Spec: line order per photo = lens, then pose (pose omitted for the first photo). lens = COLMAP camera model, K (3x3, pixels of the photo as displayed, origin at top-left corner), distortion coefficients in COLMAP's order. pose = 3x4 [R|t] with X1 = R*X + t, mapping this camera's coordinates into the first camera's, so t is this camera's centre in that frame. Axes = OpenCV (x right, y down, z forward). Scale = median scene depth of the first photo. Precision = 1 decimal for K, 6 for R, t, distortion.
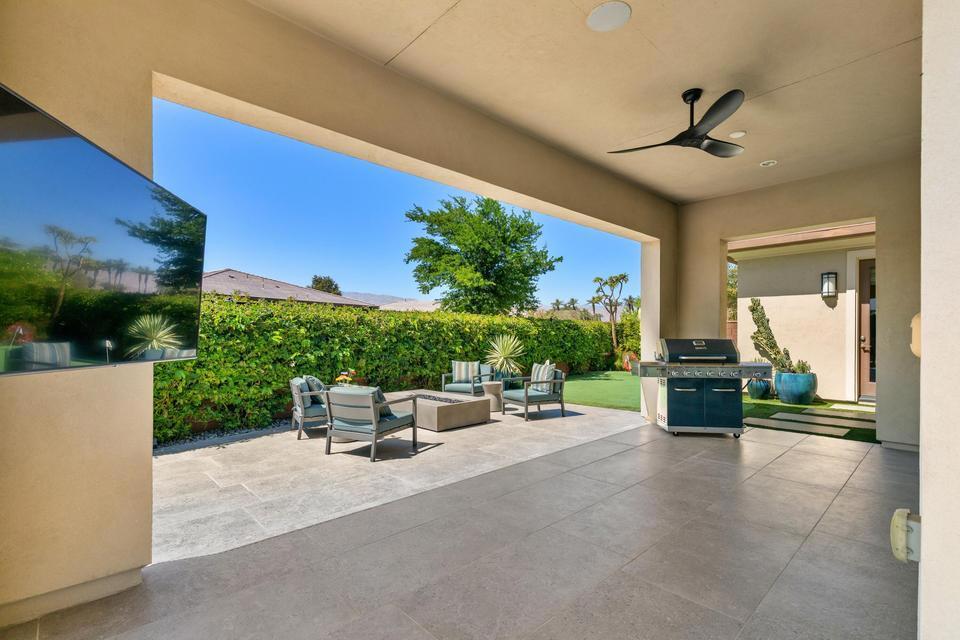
lens RADIAL K [[429.3, 0, 483.8], [0, 429.3, 321.9], [0, 0, 1]] dist [0.007915, -0.000075]
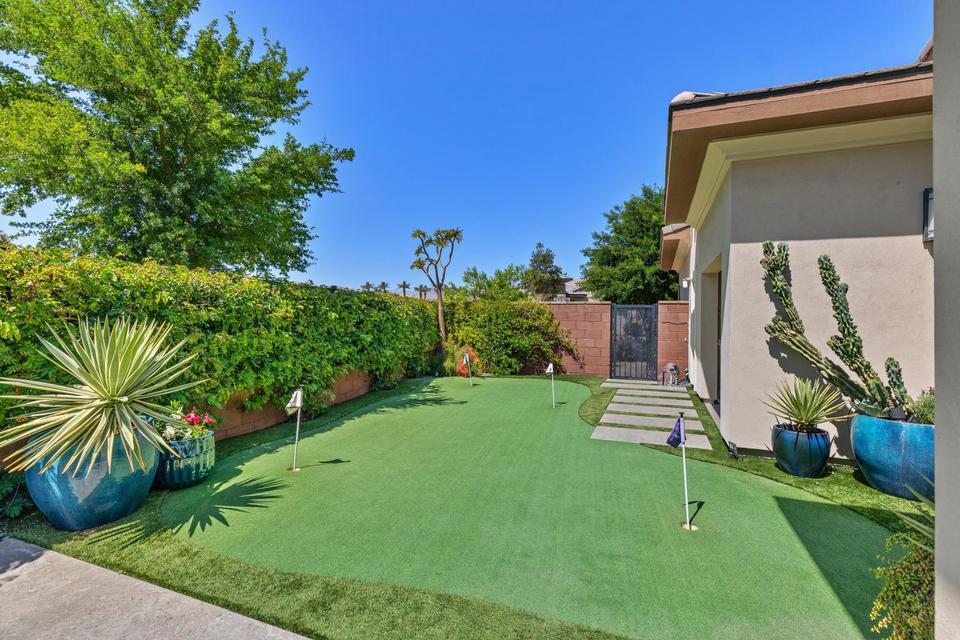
lens RADIAL K [[429.3, 0, 483.8], [0, 429.3, 321.9], [0, 0, 1]] dist [0.007915, -0.000075]
pose [[0.907059, 0.005484, 0.420968, 0.089628], [-0.021499, 0.999214, 0.033306, 0.010855], [-0.420455, -0.039261, 0.906464, 0.396652]]
